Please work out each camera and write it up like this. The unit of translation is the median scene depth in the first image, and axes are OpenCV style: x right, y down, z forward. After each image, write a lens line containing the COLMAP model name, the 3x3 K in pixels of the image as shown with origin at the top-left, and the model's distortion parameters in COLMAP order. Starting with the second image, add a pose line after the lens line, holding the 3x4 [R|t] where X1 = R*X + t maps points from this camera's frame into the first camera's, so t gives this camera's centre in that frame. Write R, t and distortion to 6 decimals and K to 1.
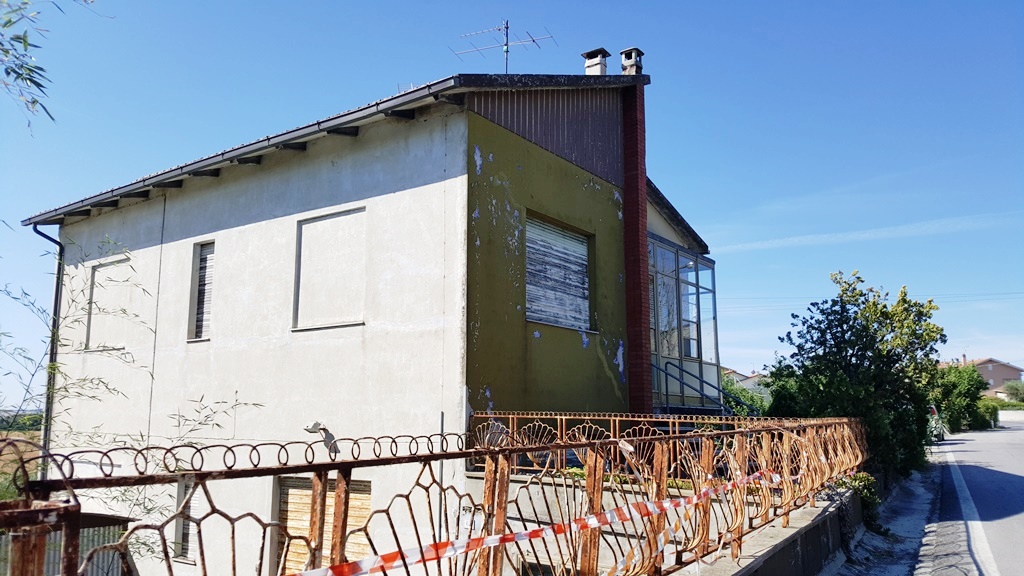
lens RADIAL K [[872.2, 0, 512.0], [0, 872.2, 288.0], [0, 0, 1]] dist [0.218856, -0.731547]
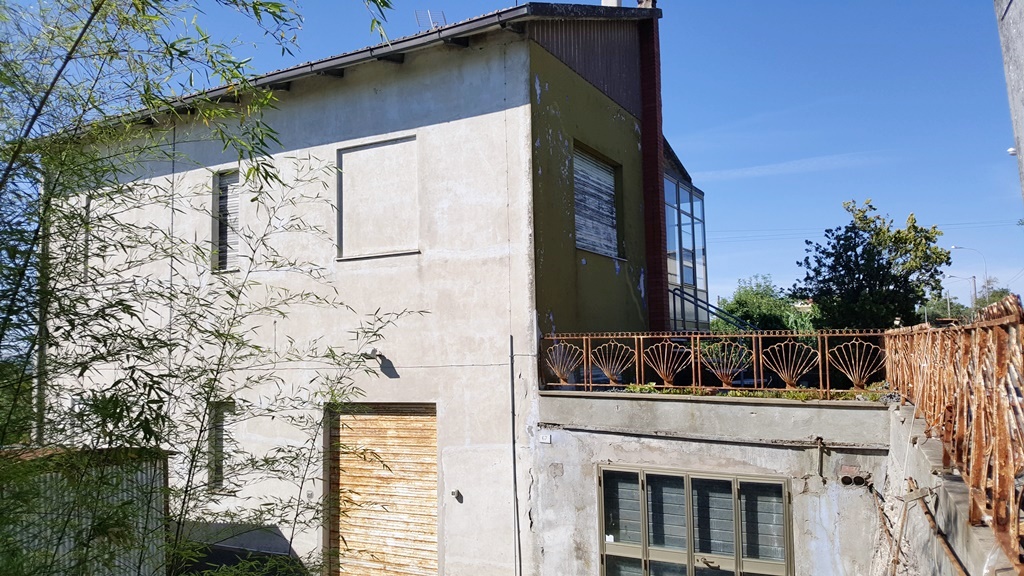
lens RADIAL K [[872.2, 0, 512.0], [0, 872.2, 288.0], [0, 0, 1]] dist [0.218856, -0.731547]
pose [[0.991497, -0.013018, 0.129473, -0.191092], [0.003843, 0.997478, 0.070866, 0.010511], [-0.130069, -0.069766, 0.989047, -0.019987]]
